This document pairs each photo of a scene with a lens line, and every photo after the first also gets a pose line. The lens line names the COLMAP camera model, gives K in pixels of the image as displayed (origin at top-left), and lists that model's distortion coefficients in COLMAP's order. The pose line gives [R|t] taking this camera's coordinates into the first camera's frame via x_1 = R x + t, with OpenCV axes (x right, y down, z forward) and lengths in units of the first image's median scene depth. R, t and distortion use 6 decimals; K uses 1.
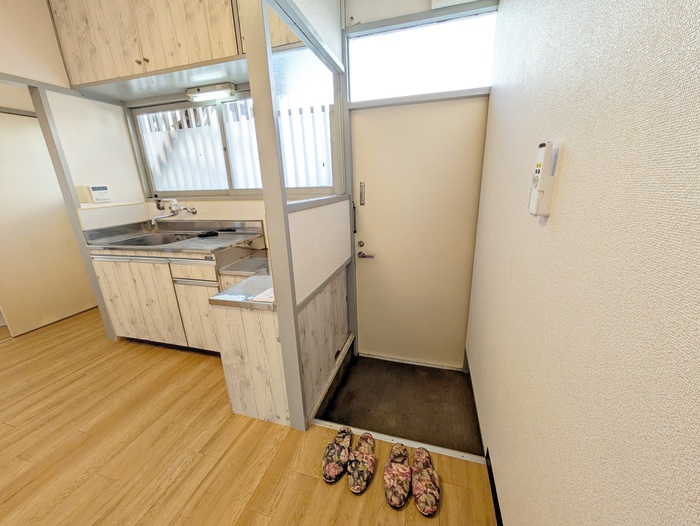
lens RADIAL K [[271.2, 0, 350.0], [0, 271.2, 263.0], [0, 0, 1]] dist [-0.003959, -0.000142]
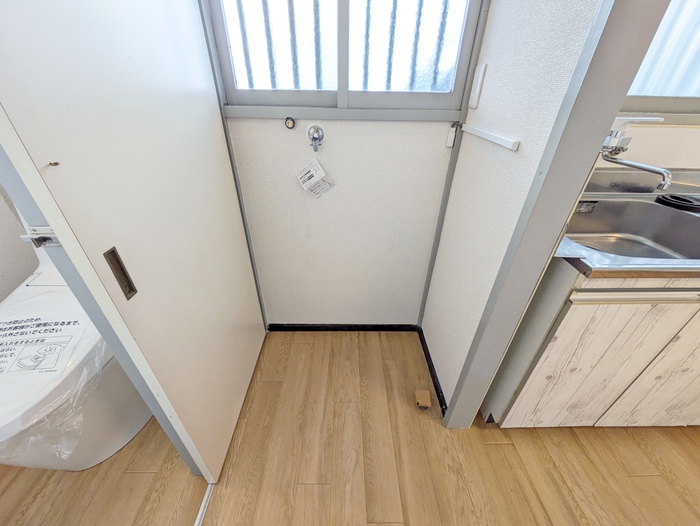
lens RADIAL K [[277.1, 0, 350.0], [0, 277.1, 263.0], [0, 0, 1]] dist [-0.000093, 0.000637]
pose [[0.955687, -0.114475, 0.271215, -1.368416], [0.036781, 0.960509, 0.275809, -0.178672], [-0.292077, -0.253611, 0.922156, 0.782278]]
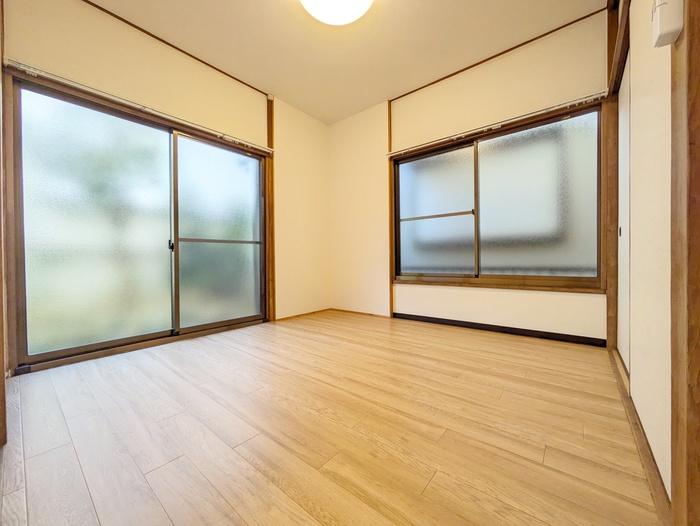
lens RADIAL K [[277.1, 0, 350.0], [0, 277.1, 263.0], [0, 0, 1]] dist [-0.000093, 0.000637]
pose [[-0.391586, 0.046385, -0.918972, -0.529813], [-0.237700, 0.959729, 0.149730, -0.085763], [0.888909, 0.277072, -0.364790, 1.309980]]
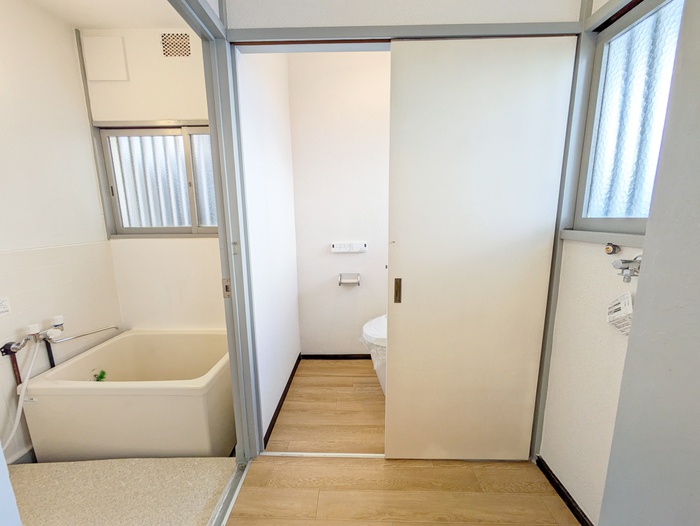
lens RADIAL K [[277.1, 0, 350.0], [0, 277.1, 263.0], [0, 0, 1]] dist [-0.000093, 0.000637]
pose [[0.258234, 0.188737, -0.947467, -0.957636], [-0.269329, 0.955913, 0.117013, -0.203014], [0.927781, 0.224964, 0.297681, 0.805993]]
